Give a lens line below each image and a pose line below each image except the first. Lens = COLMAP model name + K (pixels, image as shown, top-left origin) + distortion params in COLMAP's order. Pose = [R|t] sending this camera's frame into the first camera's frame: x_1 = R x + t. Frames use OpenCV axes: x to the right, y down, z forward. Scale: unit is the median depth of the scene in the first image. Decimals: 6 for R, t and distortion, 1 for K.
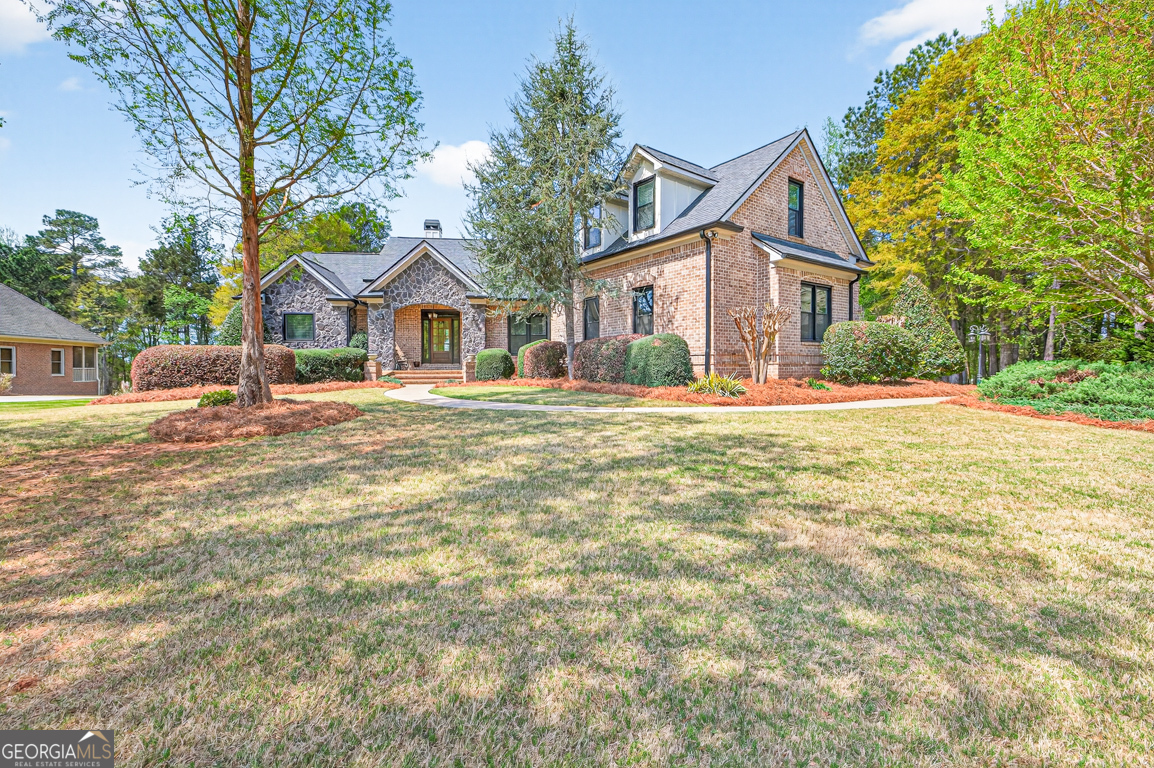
lens RADIAL K [[508.8, 0, 595.1], [0, 508.8, 380.8], [0, 0, 1]] dist [0.001614, 0.000294]
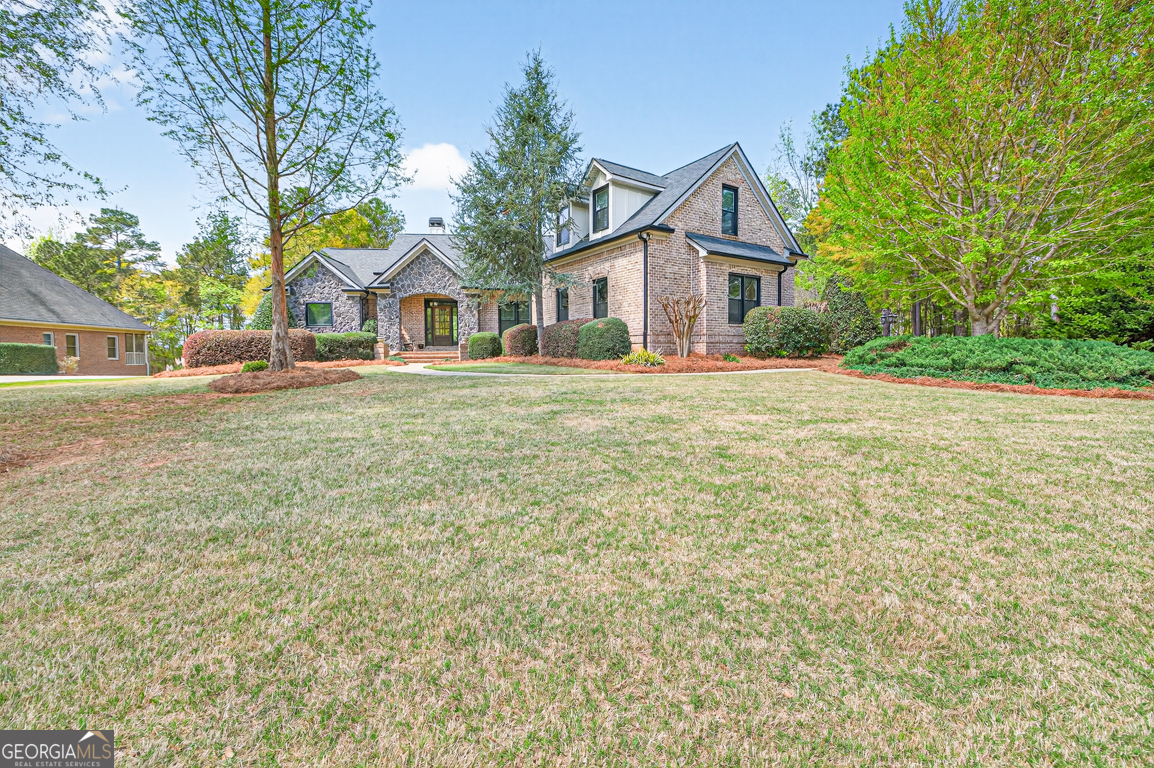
lens RADIAL K [[494.3, 0, 594.4], [0, 494.3, 380.6], [0, 0, 1]] dist [-0.000223, -0.000216]
pose [[0.999607, -0.002366, -0.027923, 0.100853], [0.003166, 0.999585, 0.028636, 0.019596], [0.027843, -0.028713, 0.999200, -0.148670]]
